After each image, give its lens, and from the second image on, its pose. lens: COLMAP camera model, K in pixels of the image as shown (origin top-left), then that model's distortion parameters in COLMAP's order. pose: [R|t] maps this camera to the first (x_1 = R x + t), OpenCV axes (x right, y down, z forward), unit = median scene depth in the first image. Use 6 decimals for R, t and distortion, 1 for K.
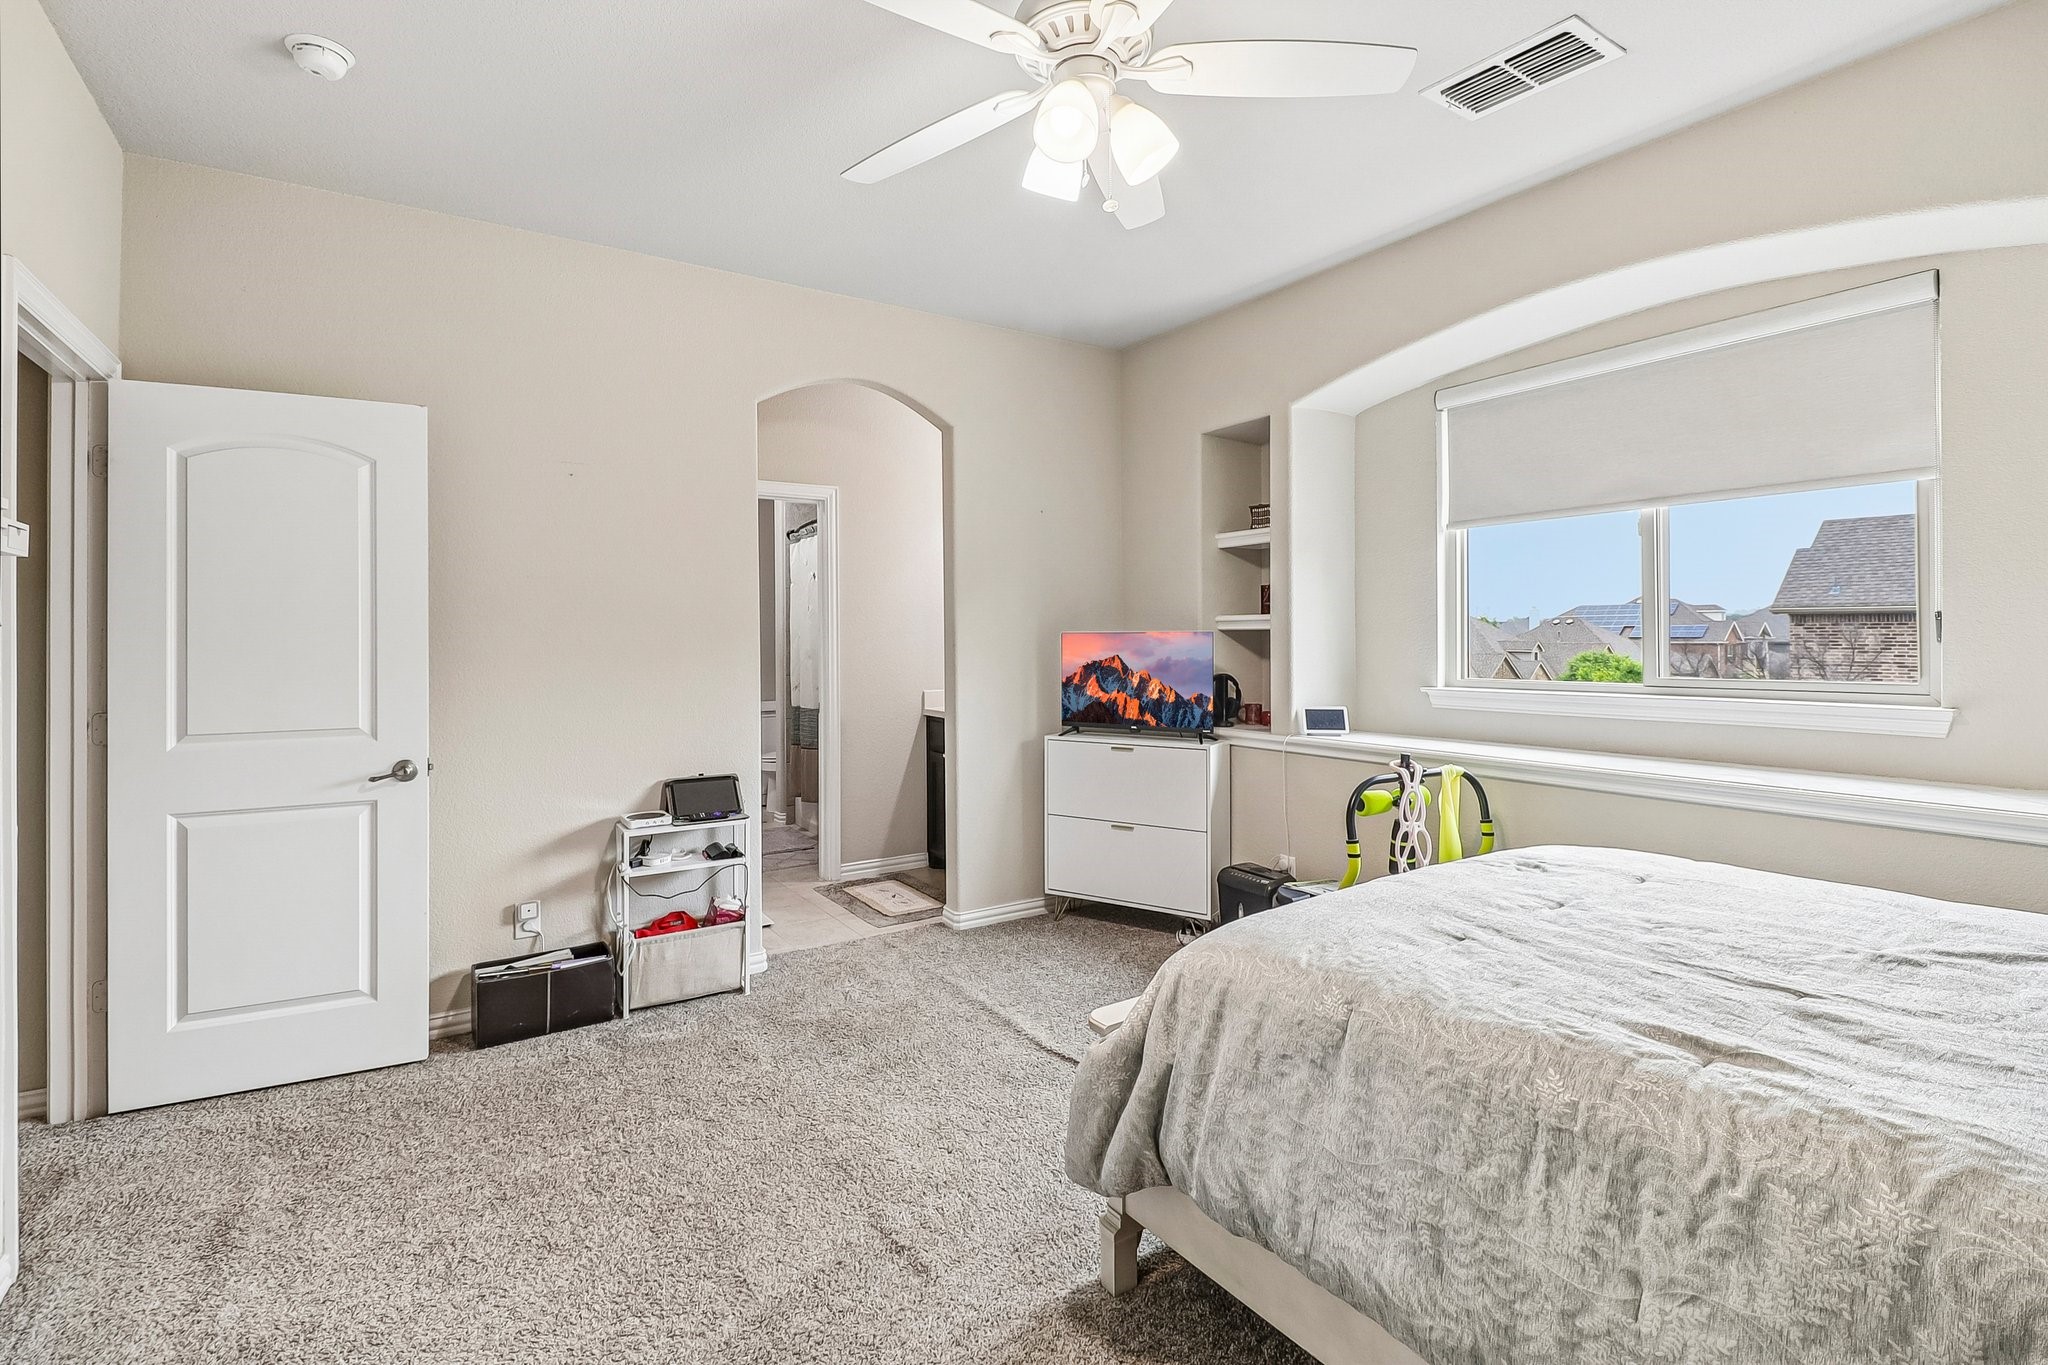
lens RADIAL K [[944.3, 0, 1028.7], [0, 944.3, 635.1], [0, 0, 1]] dist [-0.001275, -0.000286]
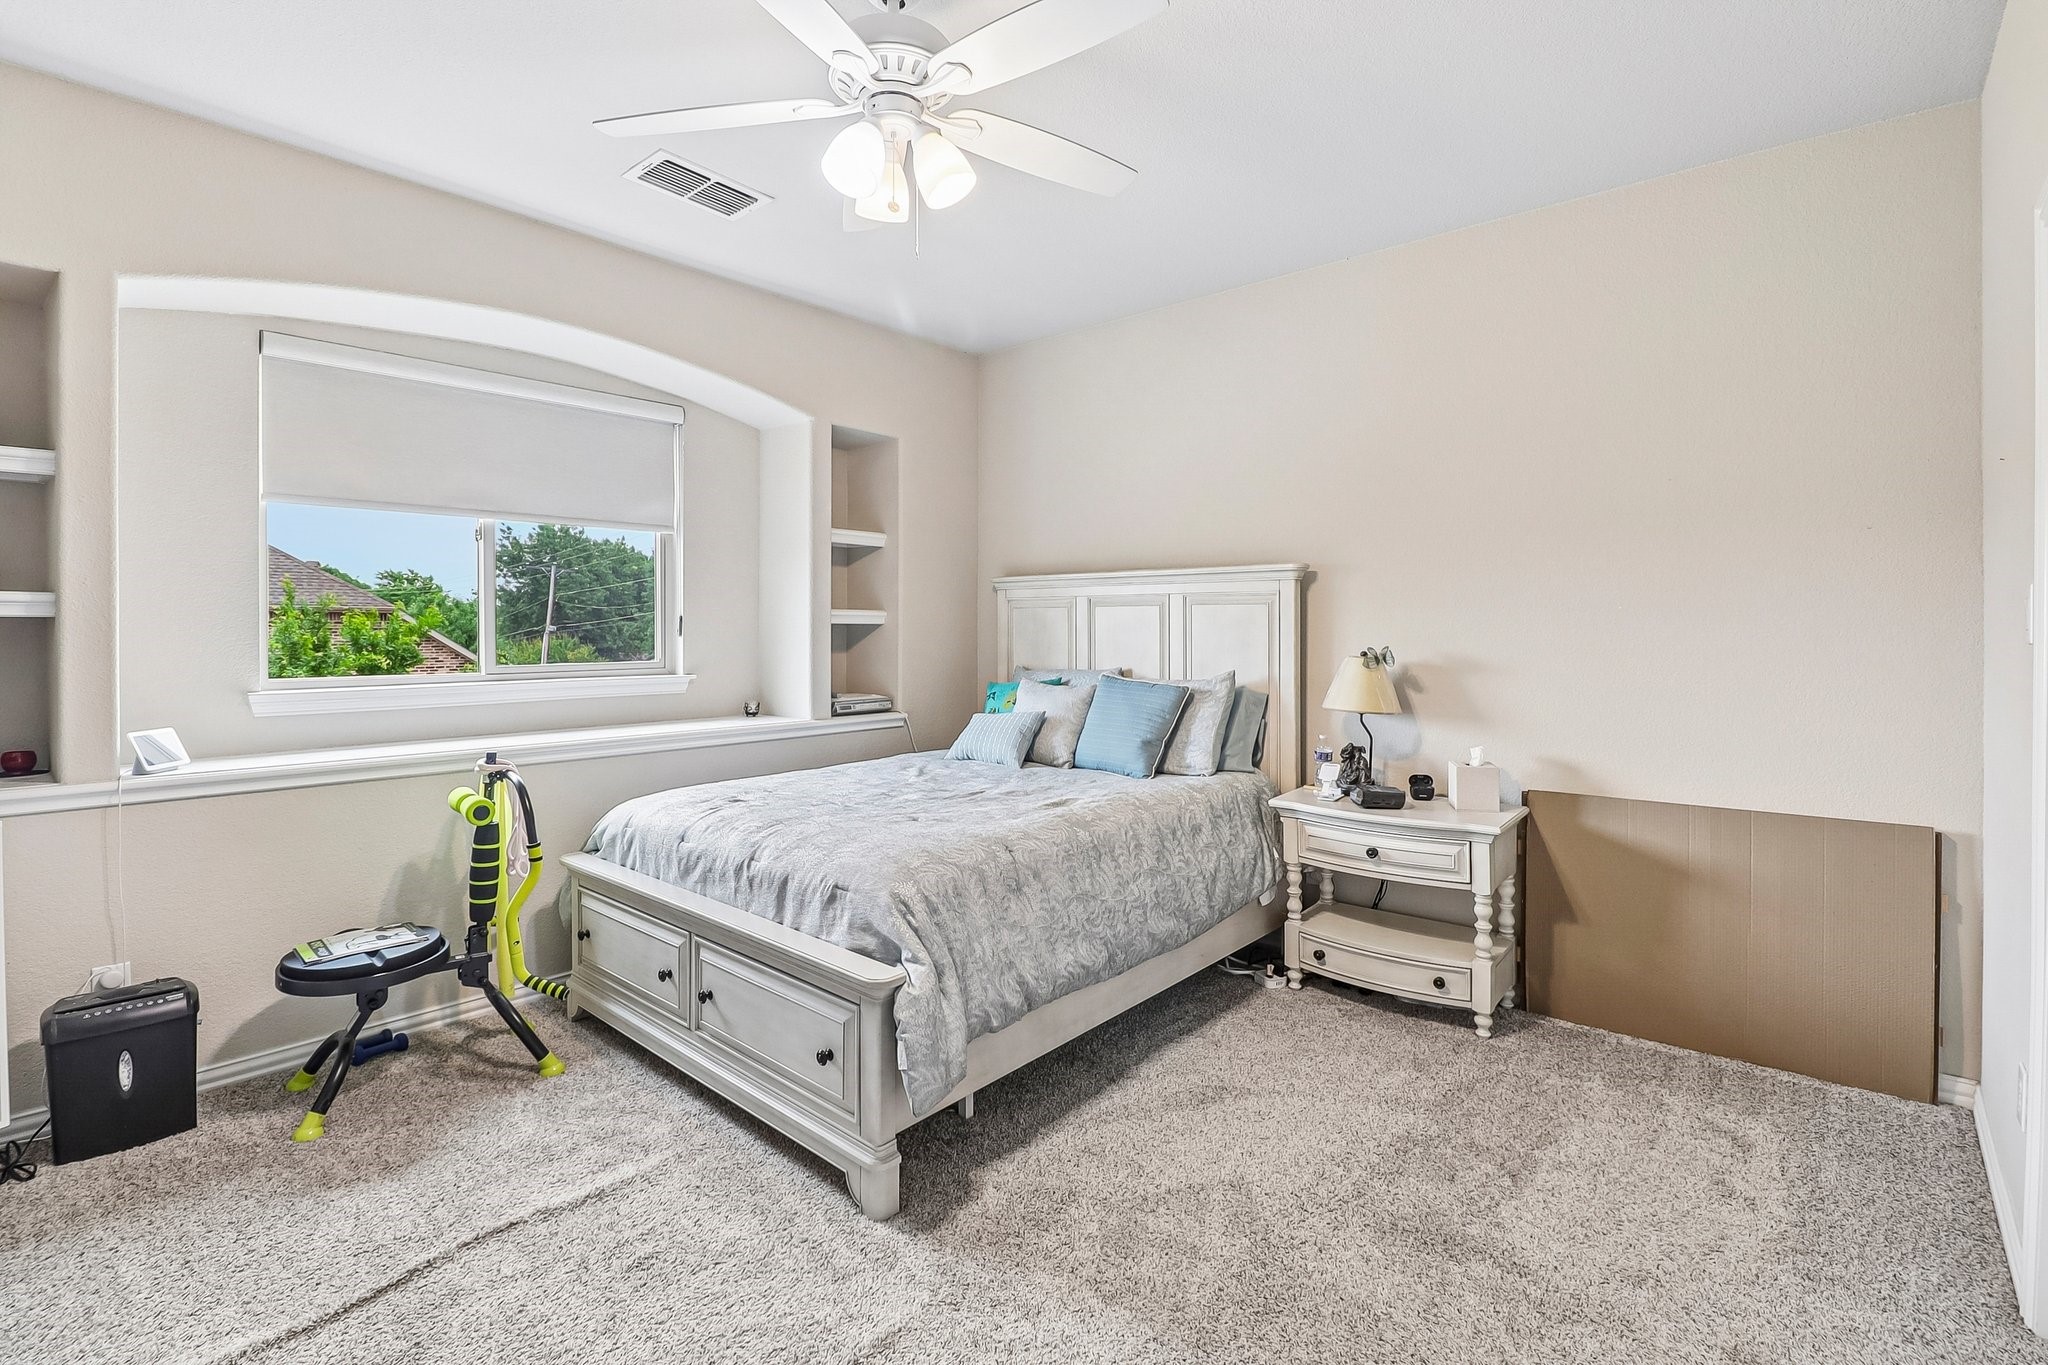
lens RADIAL K [[944.3, 0, 1030.7], [0, 944.3, 634.6], [0, 0, 1]] dist [-0.001275, -0.000286]
pose [[-0.248589, 0.000084, 0.968609, -0.386320], [0.000879, 1.000000, 0.000138, 0.003562], [-0.968609, 0.000886, -0.248589, 0.413455]]
